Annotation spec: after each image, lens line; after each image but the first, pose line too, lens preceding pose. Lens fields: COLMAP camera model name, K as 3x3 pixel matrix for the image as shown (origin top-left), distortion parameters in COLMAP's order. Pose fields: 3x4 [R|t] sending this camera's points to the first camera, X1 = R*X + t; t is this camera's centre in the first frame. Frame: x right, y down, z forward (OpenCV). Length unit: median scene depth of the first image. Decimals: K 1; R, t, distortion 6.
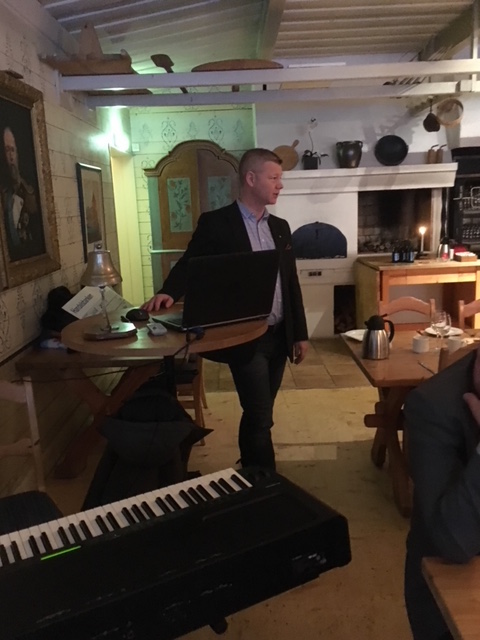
lens RADIAL K [[589.9, 0, 240.0], [0, 589.9, 320.0], [0, 0, 1]] dist [0.079141, 0.003555]
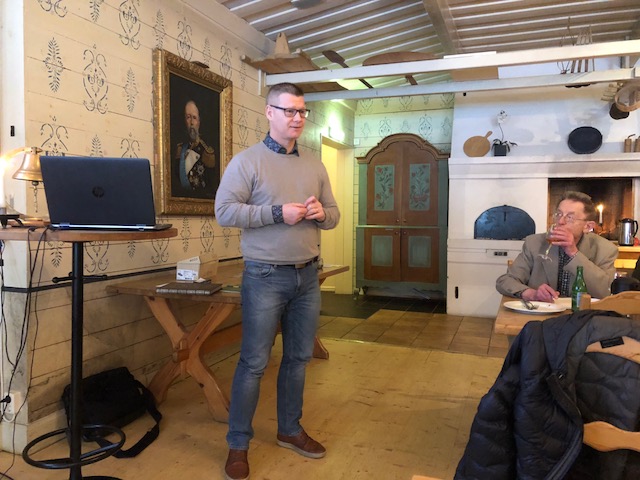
lens RADIAL K [[530.7, 0, 322.4], [0, 530.7, 236.5], [0, 0, 1]] dist [0.029999, -0.019458]
pose [[0.932299, 0.059297, -0.356794, 0.170455], [-0.113795, 0.984462, -0.133735, 0.054095], [0.343320, 0.165282, 0.924561, 0.021801]]
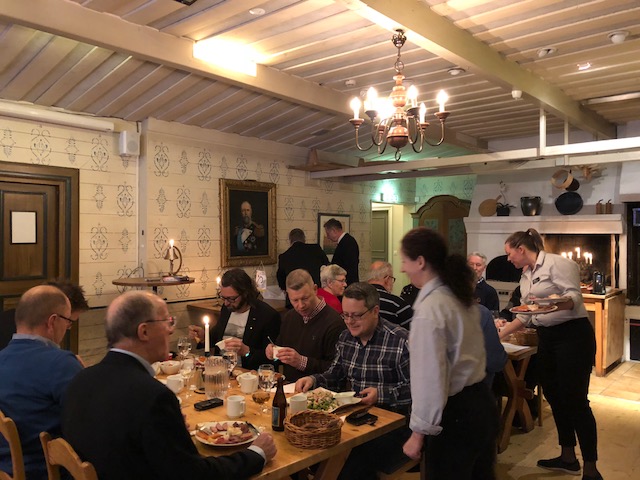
lens RADIAL K [[530.7, 0, 322.4], [0, 530.7, 236.5], [0, 0, 1]] dist [0.029999, -0.019458]
pose [[0.728530, 0.046305, -0.683447, 0.648264], [-0.169991, 0.978725, -0.114894, 0.003007], [0.663587, 0.199884, 0.720902, -0.144071]]
